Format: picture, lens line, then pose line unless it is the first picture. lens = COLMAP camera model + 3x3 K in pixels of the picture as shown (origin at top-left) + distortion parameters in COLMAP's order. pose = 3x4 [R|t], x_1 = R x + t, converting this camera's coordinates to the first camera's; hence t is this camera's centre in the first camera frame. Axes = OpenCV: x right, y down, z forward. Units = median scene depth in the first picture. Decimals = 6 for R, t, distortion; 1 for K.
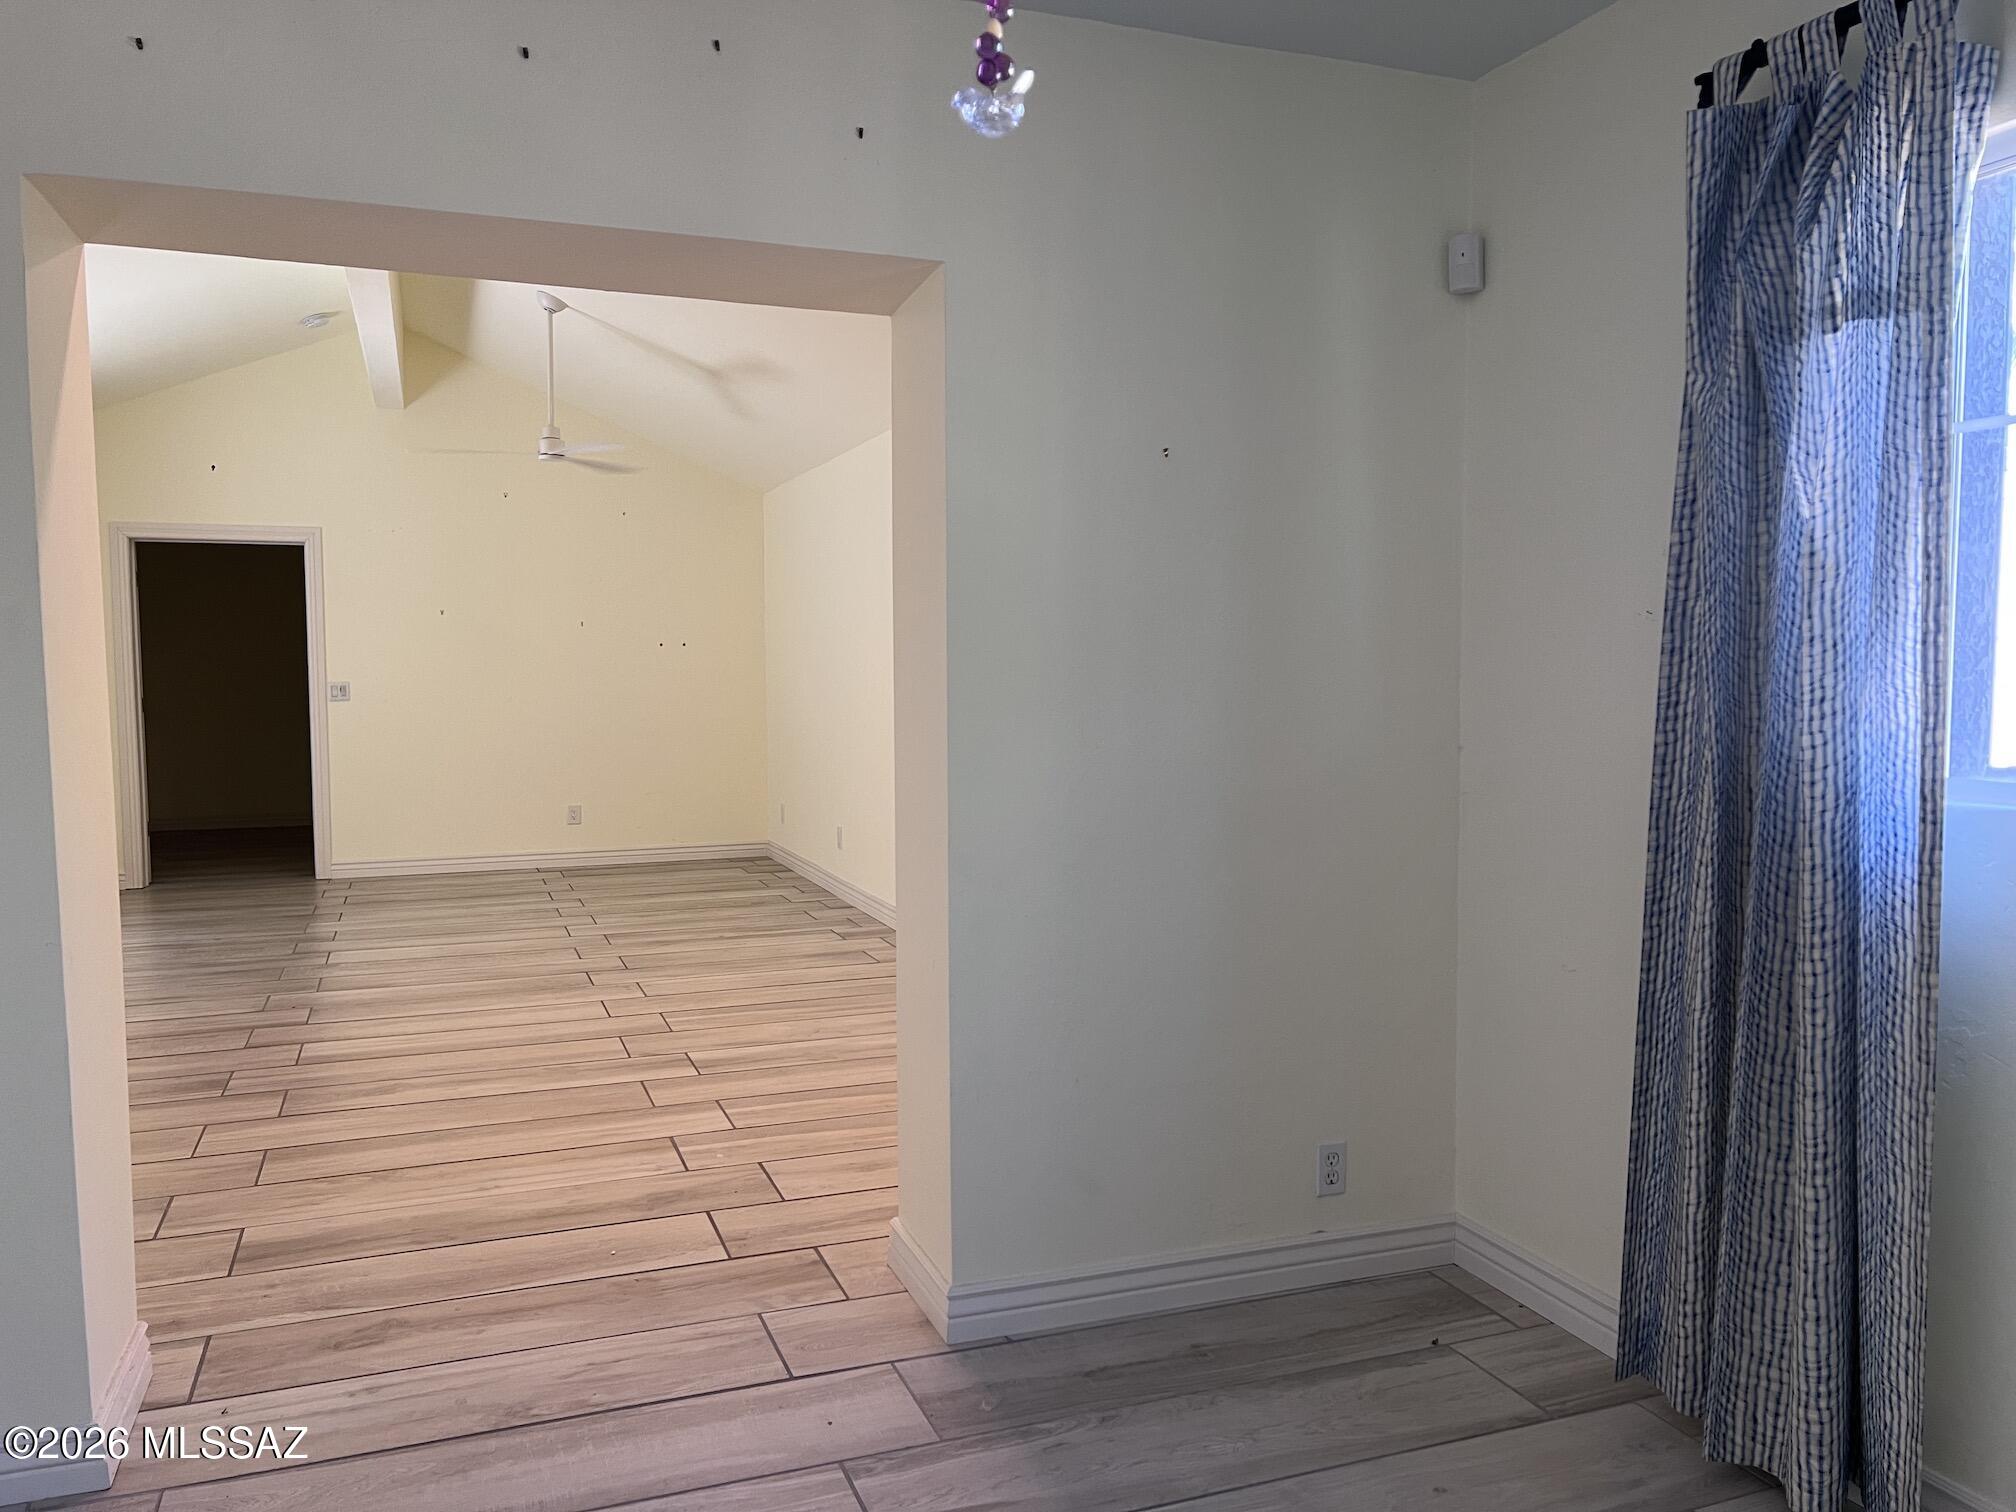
lens RADIAL K [[1526.5, 0, 1008.0], [0, 1526.5, 756.0], [0, 0, 1]] dist [0.021978, -0.007559]
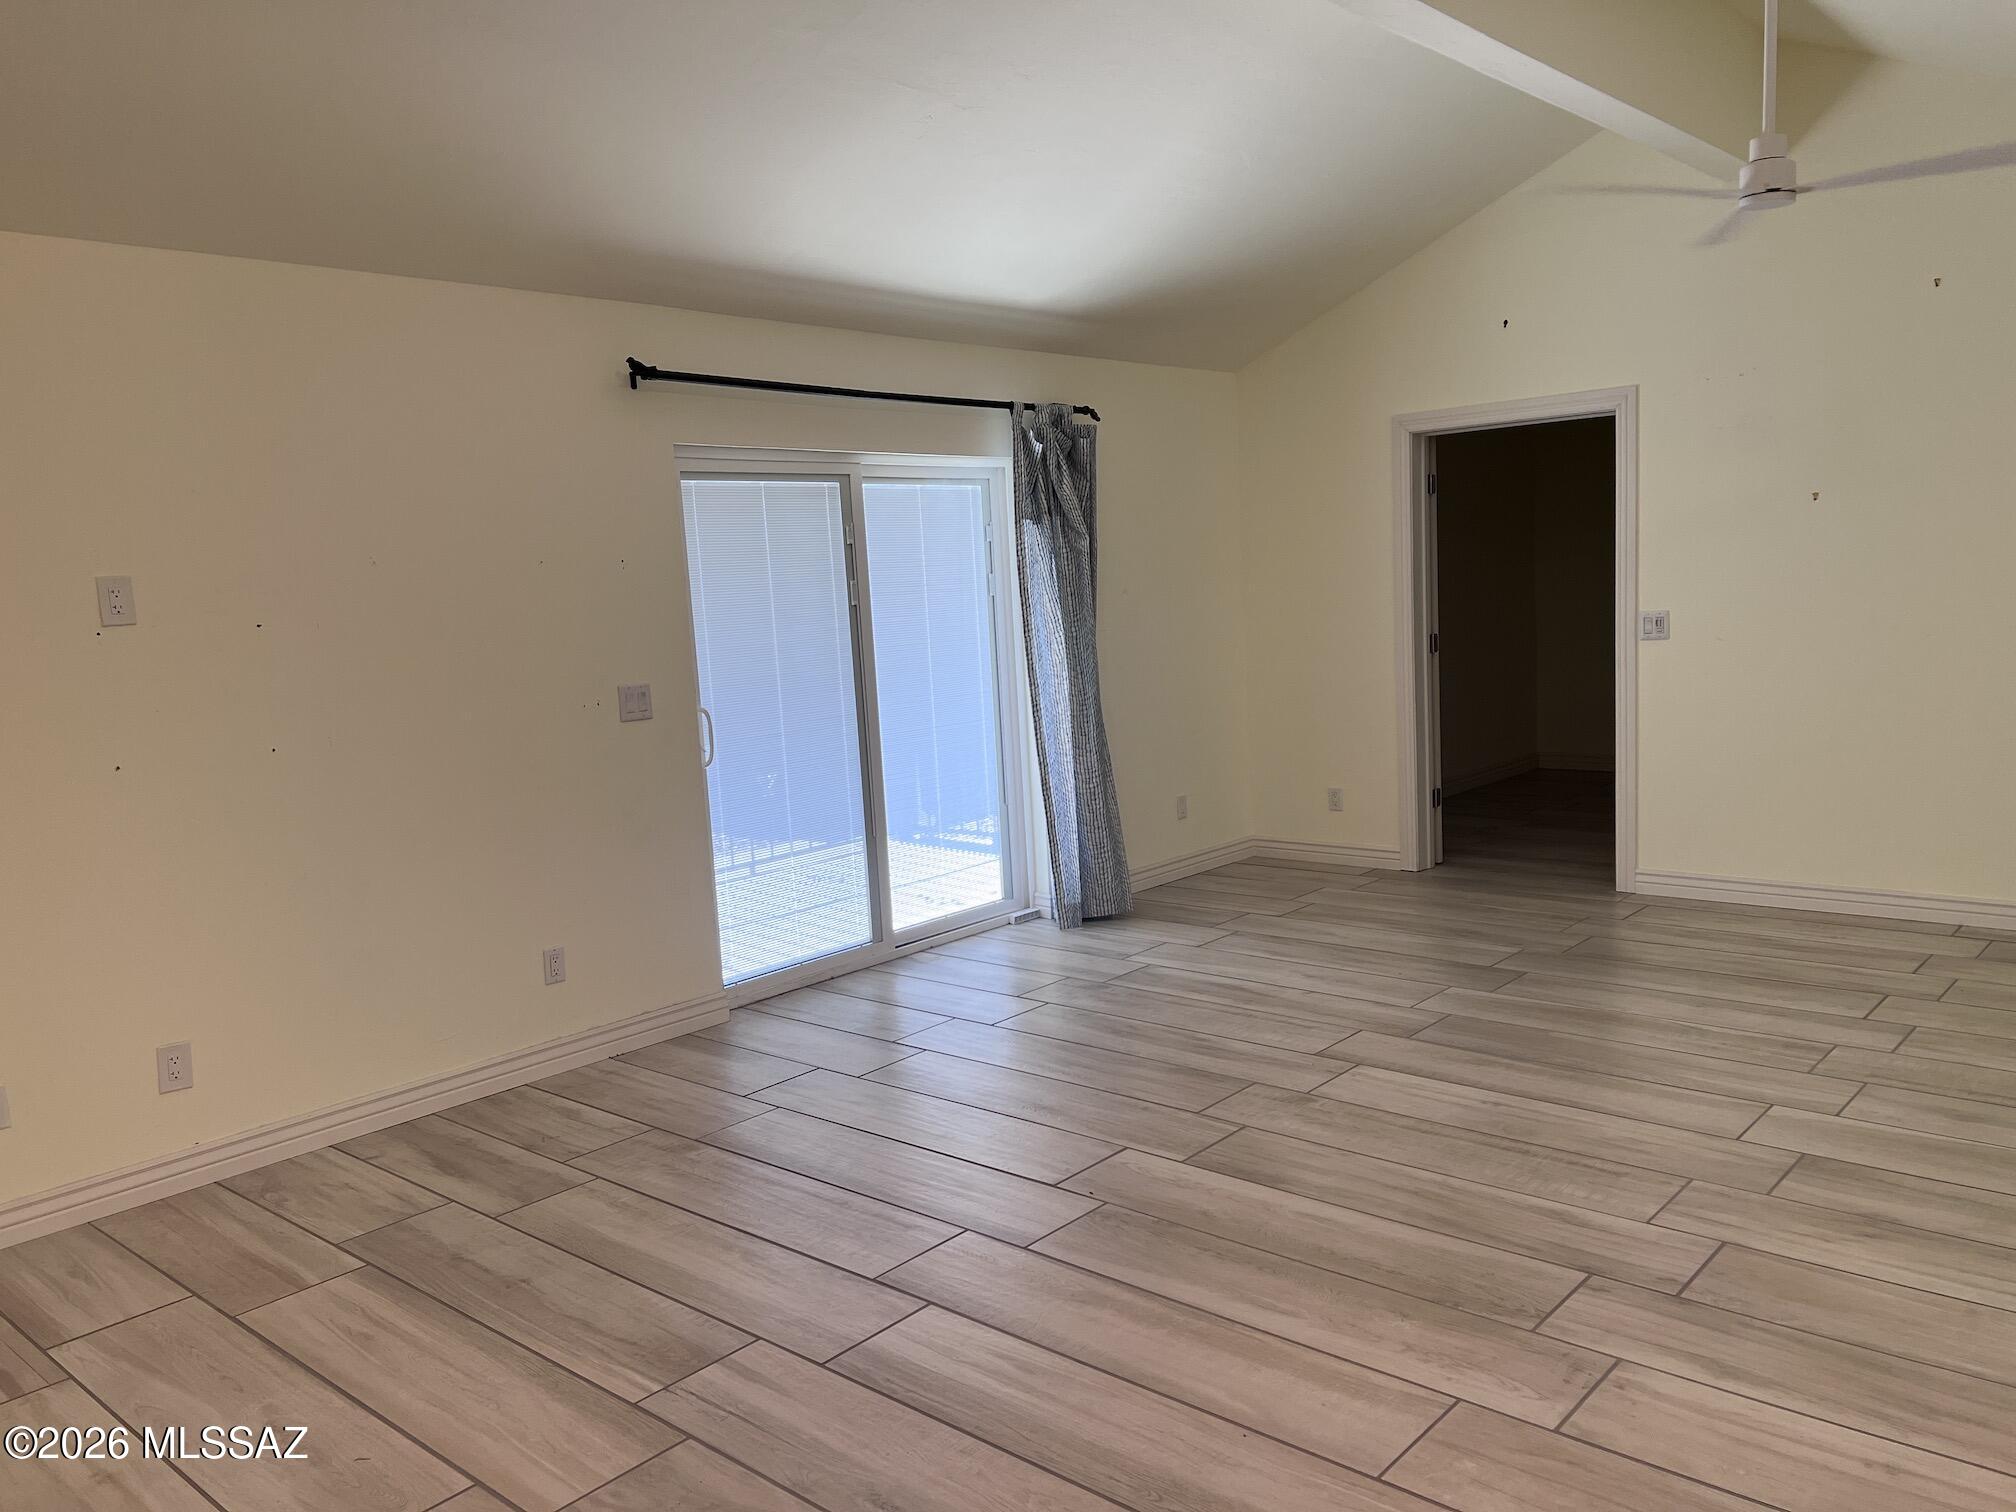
lens RADIAL K [[1526.5, 0, 1008.0], [0, 1526.5, 756.0], [0, 0, 1]] dist [0.021978, -0.007559]
pose [[0.456238, 0.088735, -0.885422, 0.056364], [-0.003693, 0.995196, 0.097834, -0.063349], [0.889850, -0.041366, 0.454374, 0.543126]]
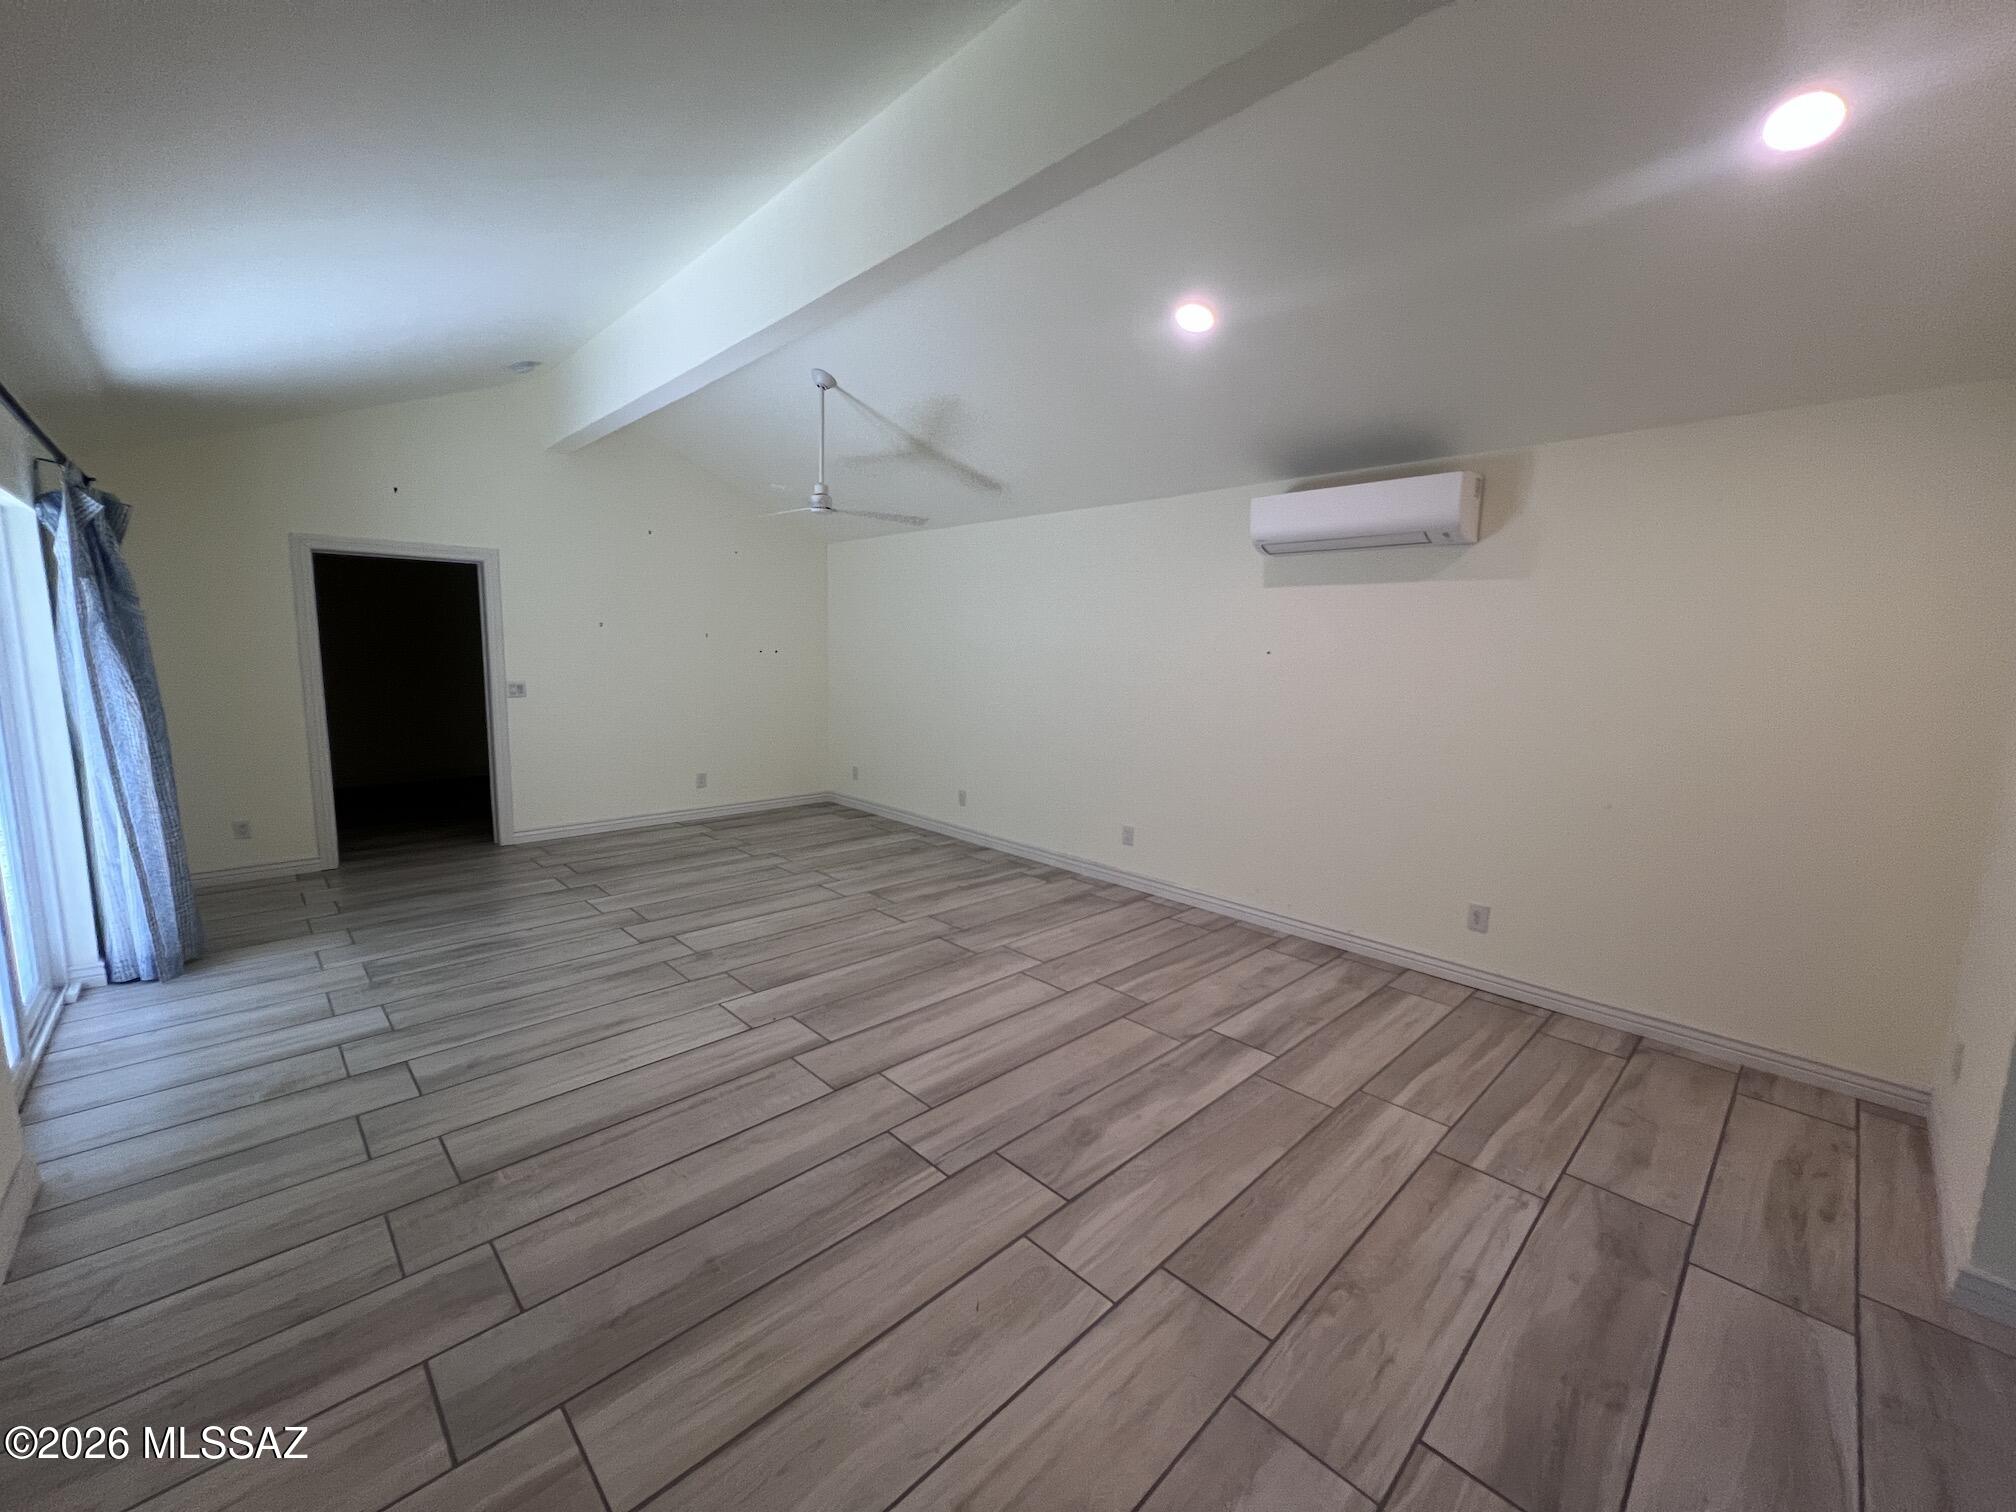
lens RADIAL K [[808.0, 0, 1008.0], [0, 808.0, 756.0], [0, 0, 1]] dist [-0.001238, -0.000090]
pose [[0.920798, -0.029215, 0.388943, -0.418737], [-0.001795, 0.996863, 0.079127, -0.051792], [-0.390035, -0.073558, 0.917857, 0.337807]]
